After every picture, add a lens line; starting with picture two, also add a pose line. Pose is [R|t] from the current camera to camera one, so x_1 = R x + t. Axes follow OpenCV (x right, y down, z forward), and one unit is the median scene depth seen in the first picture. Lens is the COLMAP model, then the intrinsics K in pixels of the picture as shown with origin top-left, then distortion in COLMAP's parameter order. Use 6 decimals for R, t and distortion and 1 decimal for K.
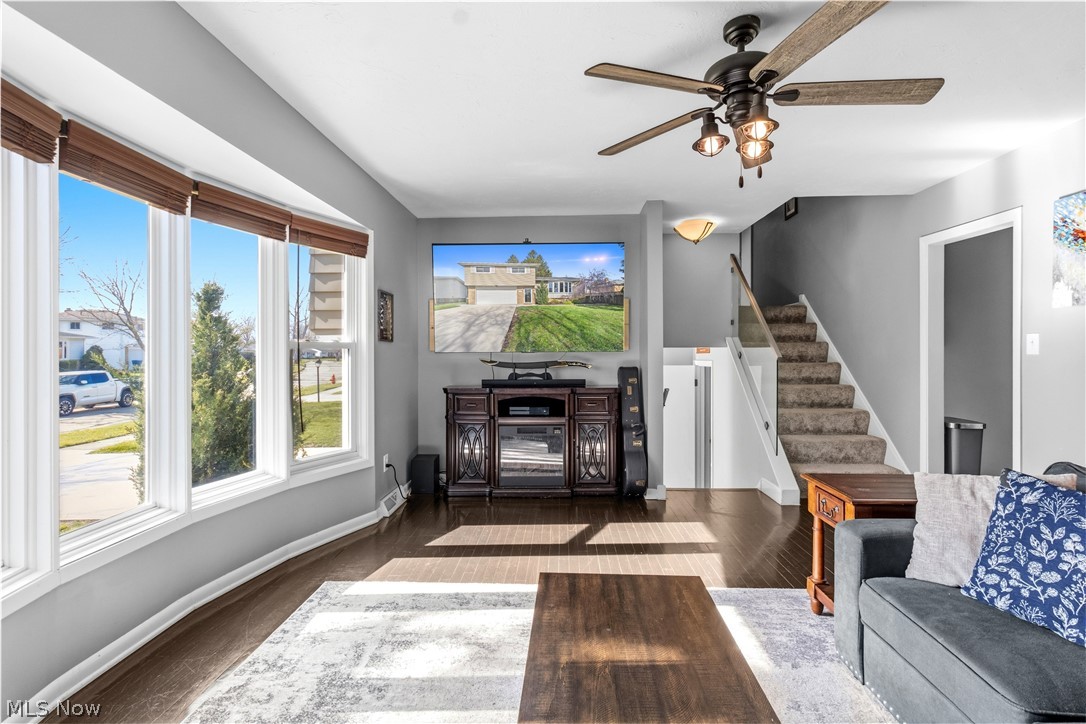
lens RADIAL K [[510.2, 0, 542.3], [0, 510.2, 355.0], [0, 0, 1]] dist [0.002510, -0.000061]
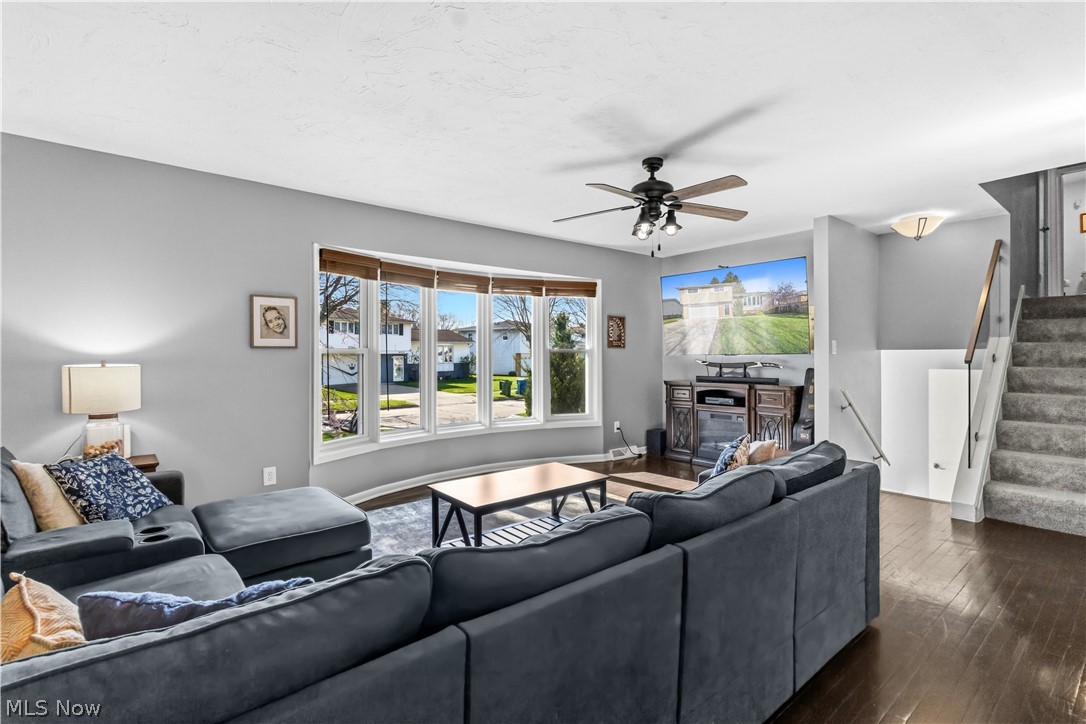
lens RADIAL K [[510.2, 0, 542.8], [0, 510.2, 359.8], [0, 0, 1]] dist [0.002510, -0.000061]
pose [[0.674538, 0.008536, -0.738191, 0.677430], [-0.004494, 0.999962, 0.007456, -0.000857], [0.738226, -0.001711, 0.674551, -0.202771]]
